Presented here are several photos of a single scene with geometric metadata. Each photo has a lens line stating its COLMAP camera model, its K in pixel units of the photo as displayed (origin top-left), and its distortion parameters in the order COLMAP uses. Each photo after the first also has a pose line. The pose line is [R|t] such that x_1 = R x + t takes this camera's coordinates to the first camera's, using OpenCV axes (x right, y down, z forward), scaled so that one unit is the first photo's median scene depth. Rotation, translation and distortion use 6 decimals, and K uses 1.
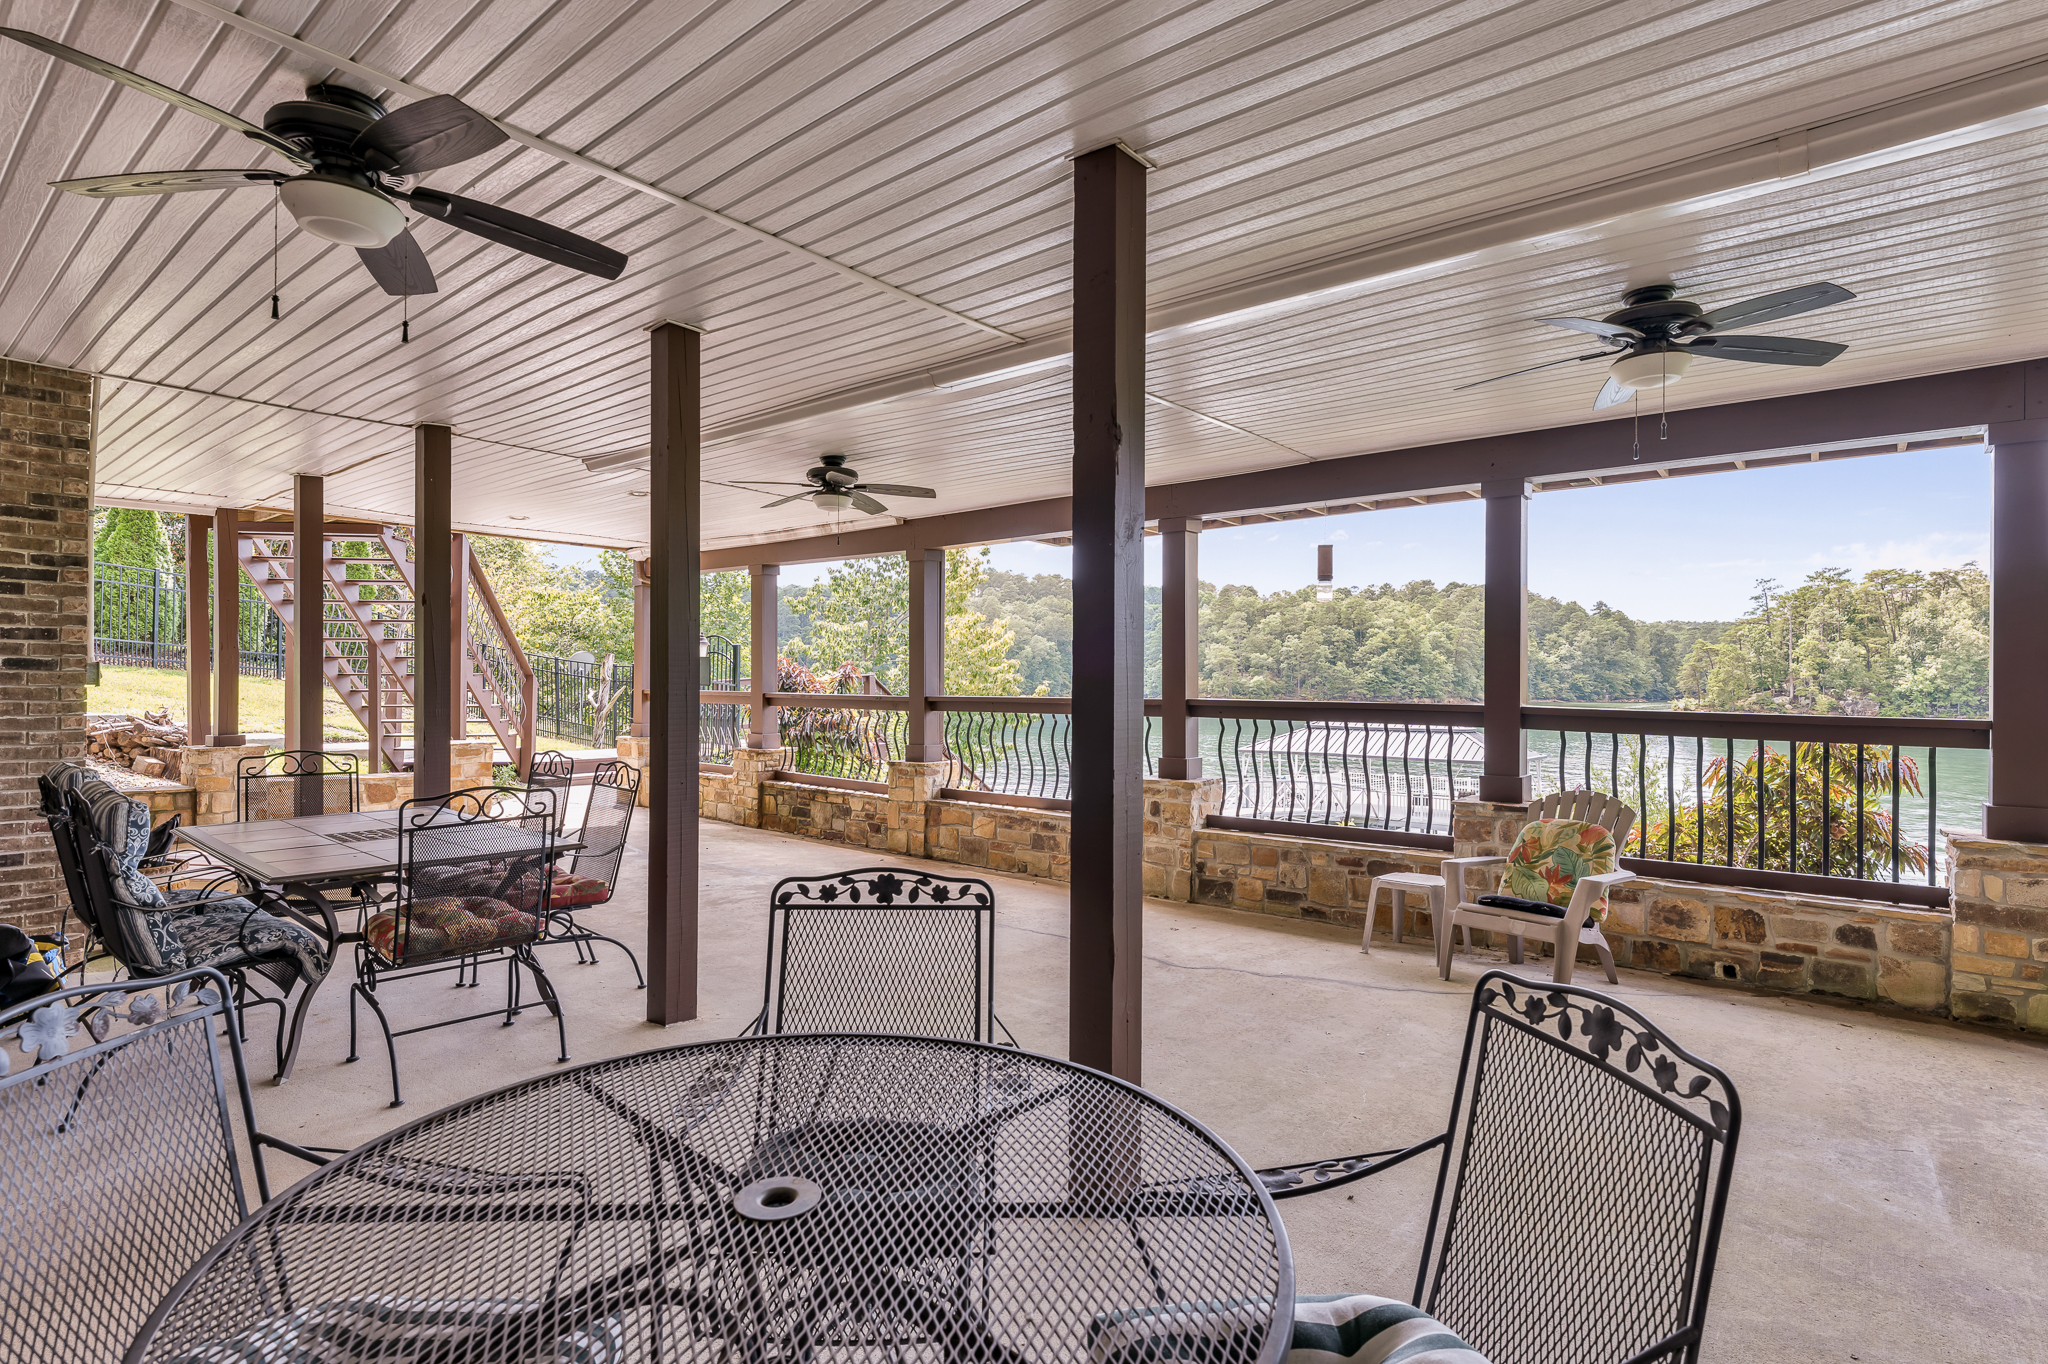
lens RADIAL K [[1015.0, 0, 1019.3], [0, 1015.0, 676.5], [0, 0, 1]] dist [-0.001172, -0.001714]
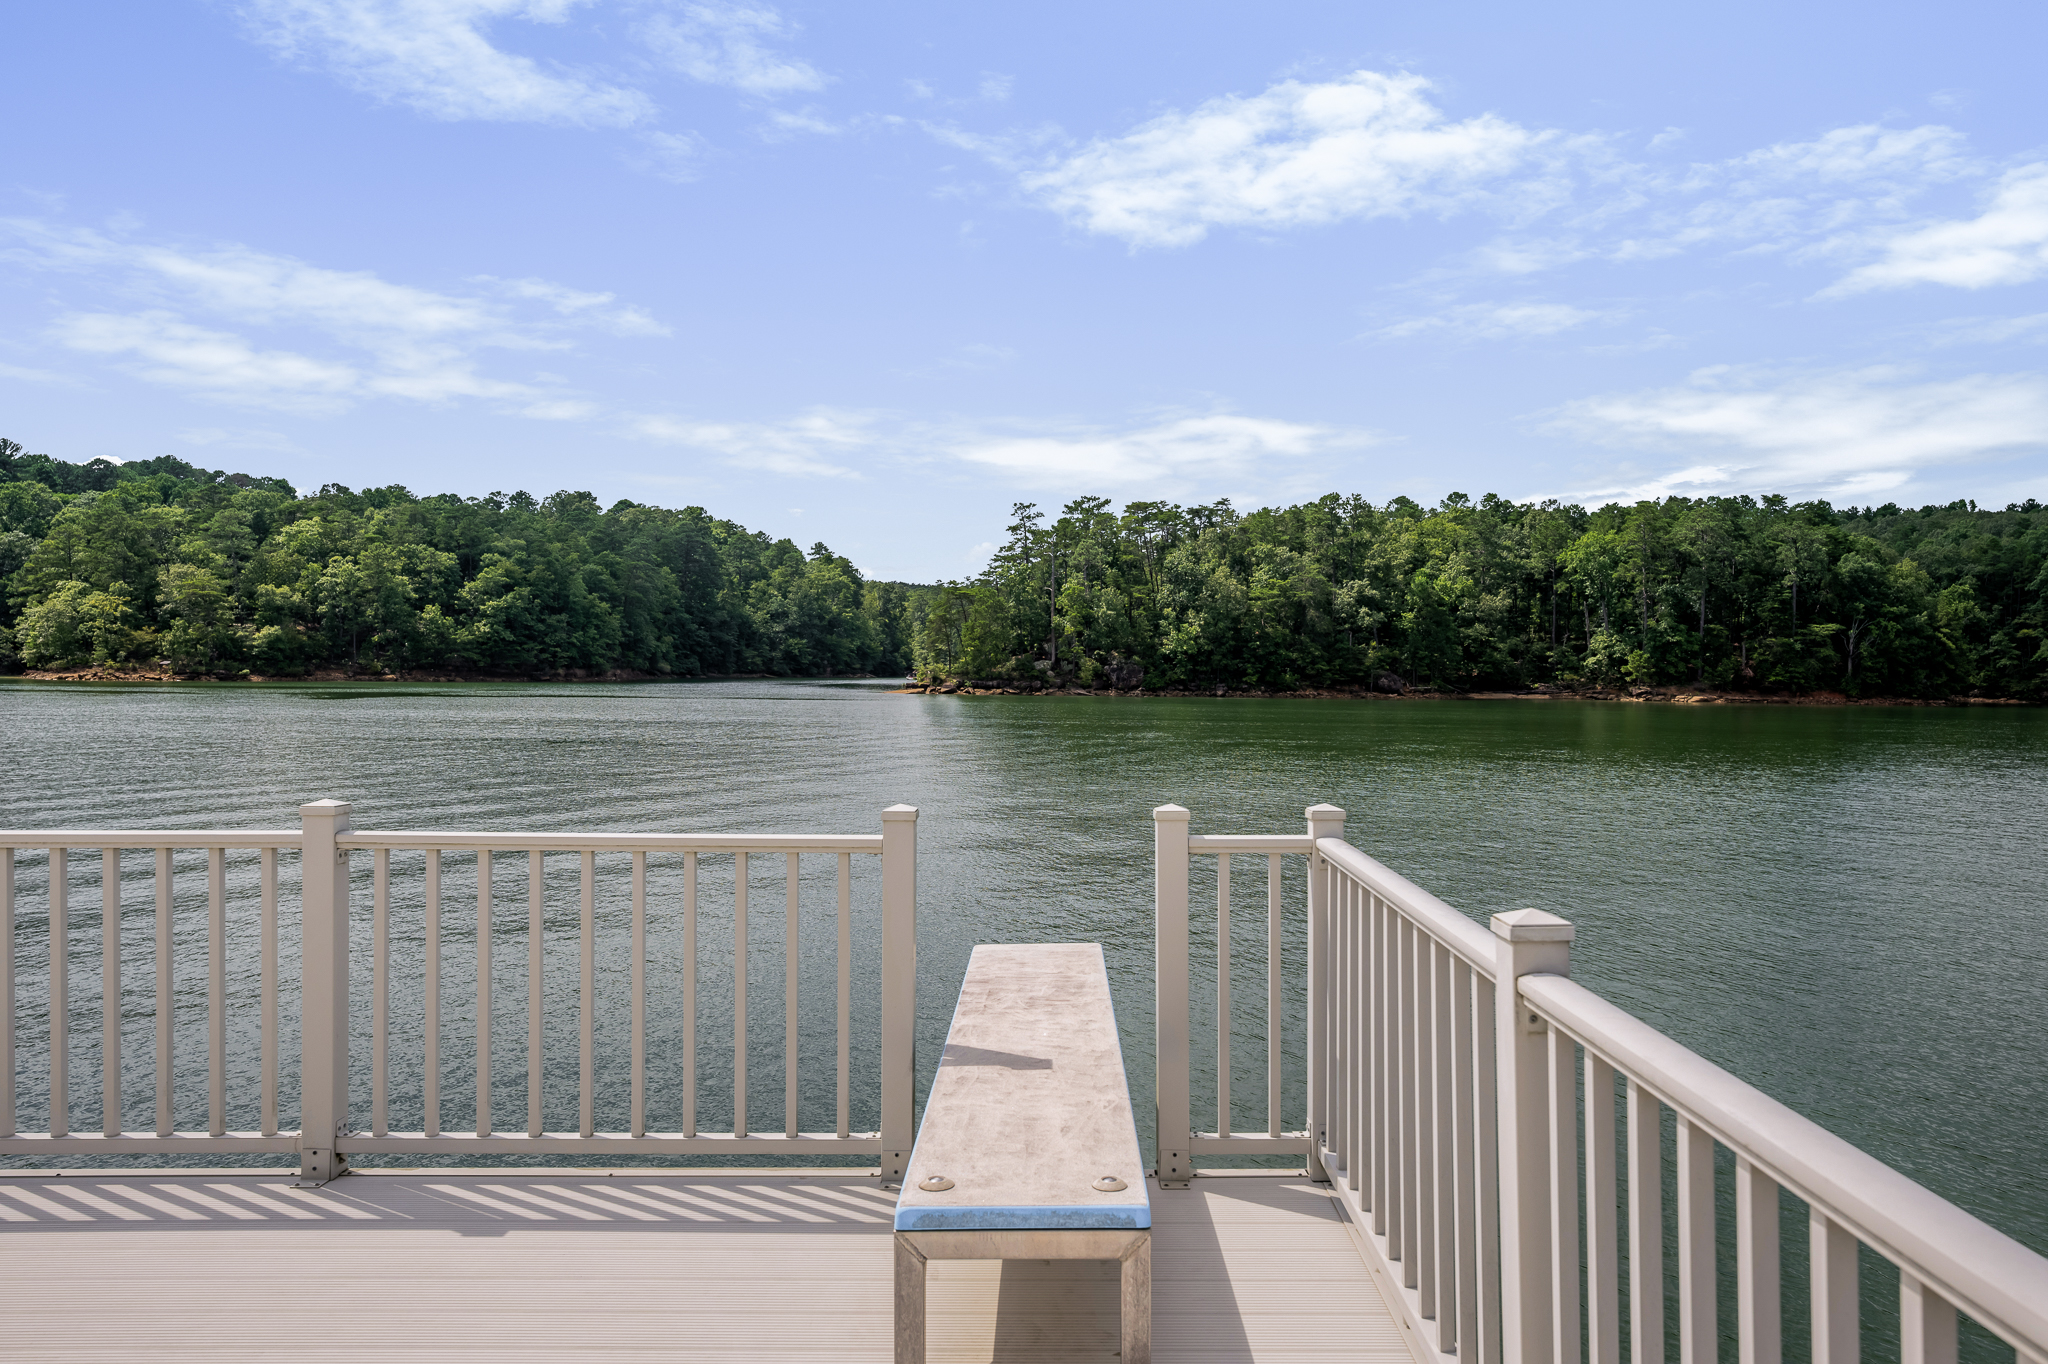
lens RADIAL K [[1400.6, 0, 1091.8], [0, 1400.6, 681.6], [0, 0, 1]] dist [0.029724, -0.001437]
pose [[0.752081, 0.000835, 0.659070, 0.103603], [-0.012169, 0.999846, 0.012620, 0.023241], [-0.658958, -0.017512, 0.751976, 0.209860]]
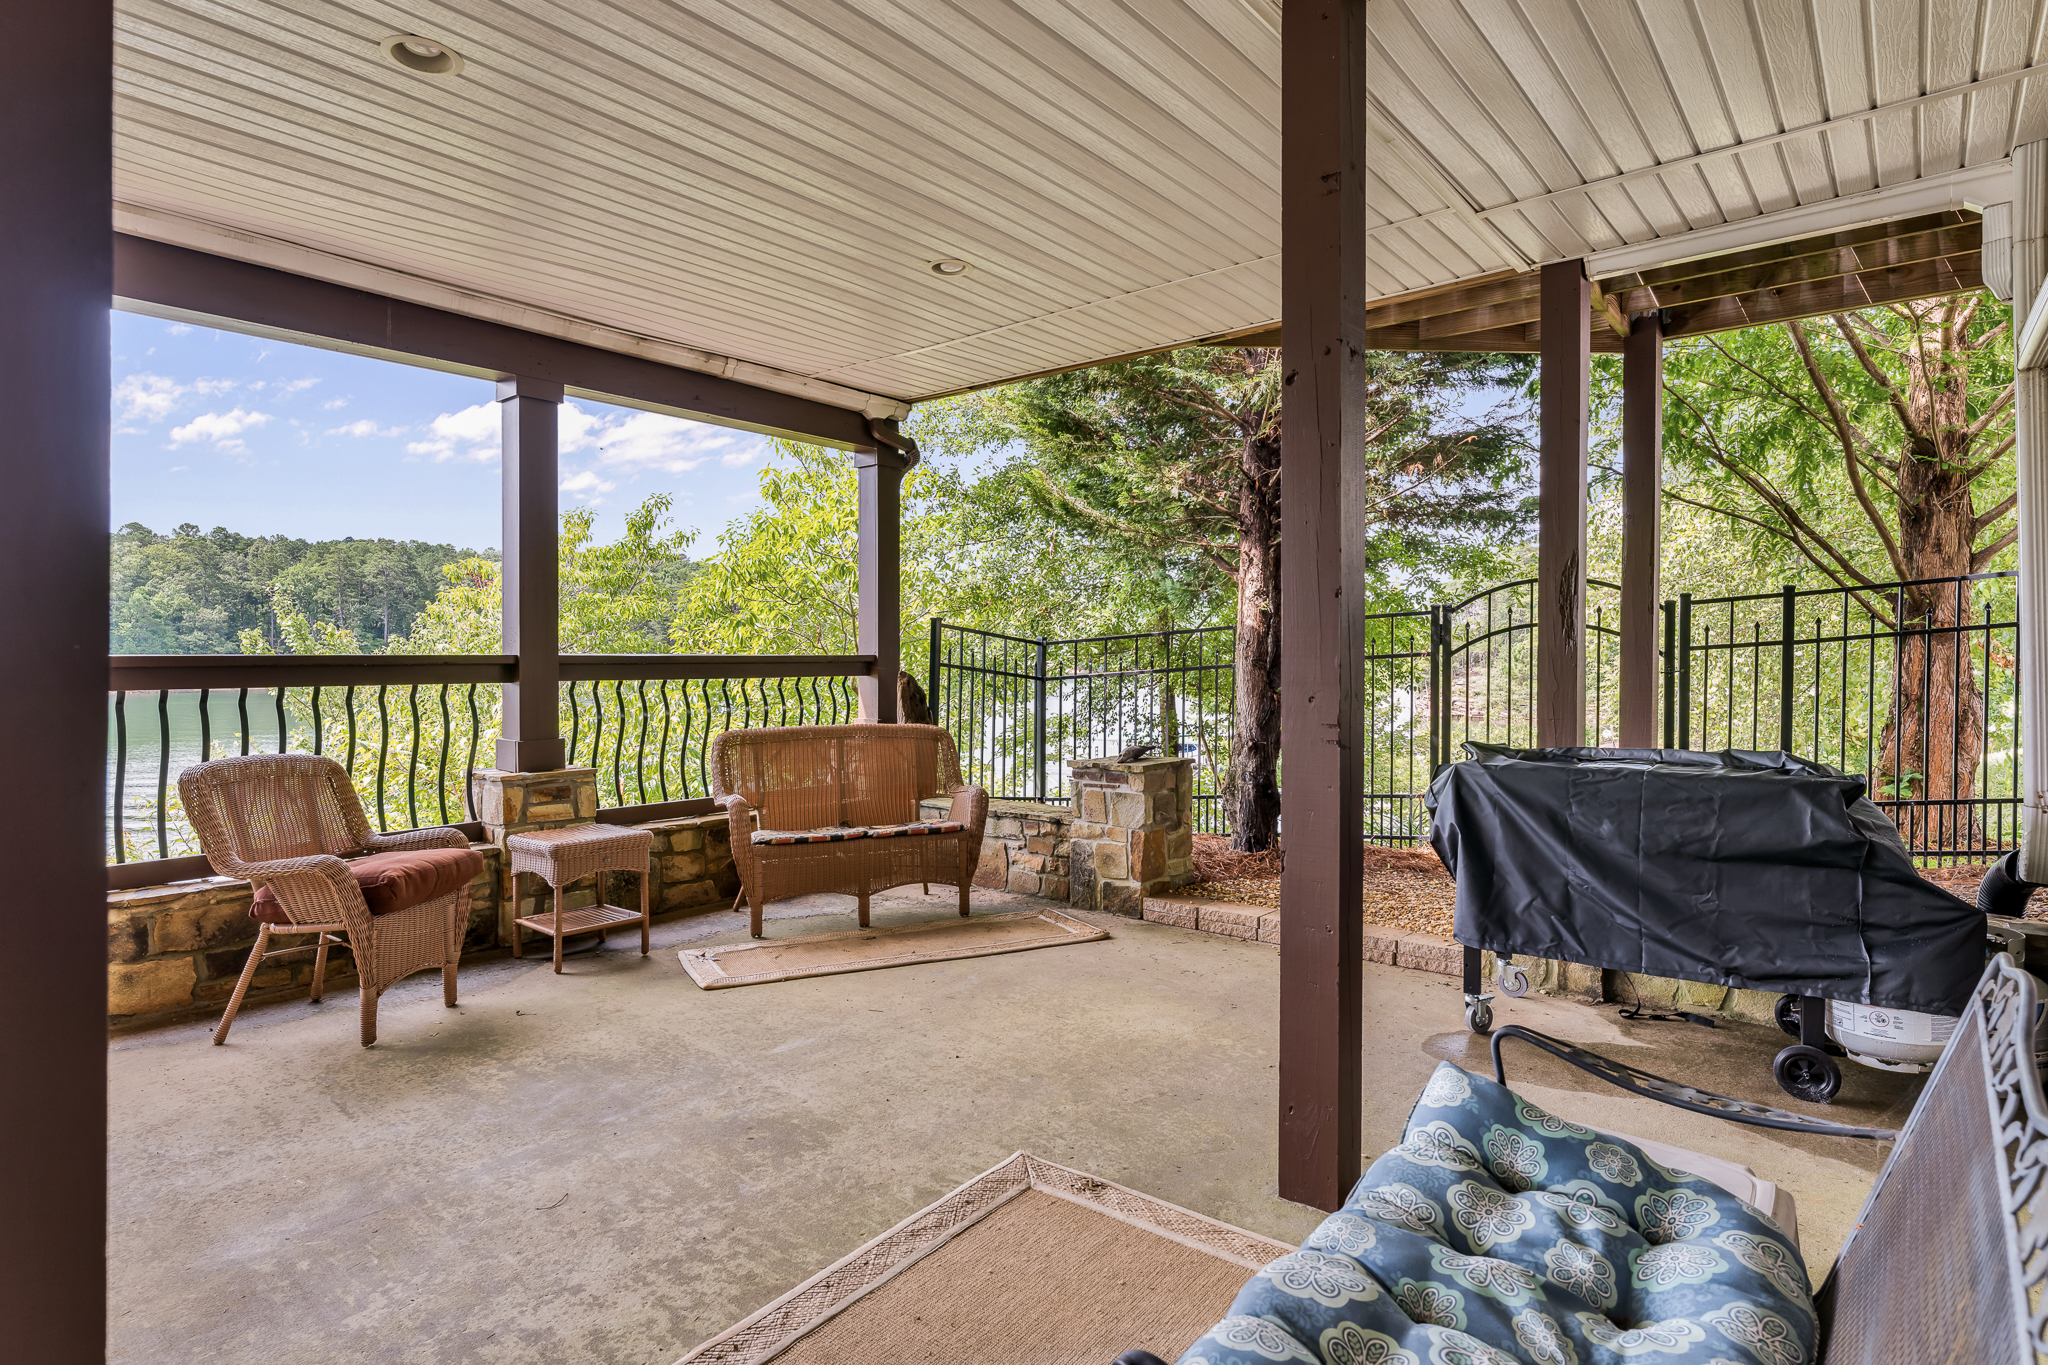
lens RADIAL K [[1053.3, 0, 1018.9], [0, 1053.3, 661.6], [0, 0, 1]] dist [-0.003256, 0.000084]
pose [[0.002603, -0.012147, 0.999923, -0.006288], [-0.004227, 0.999917, 0.012158, 0.000391], [-0.999988, -0.004258, 0.002551, 0.009808]]
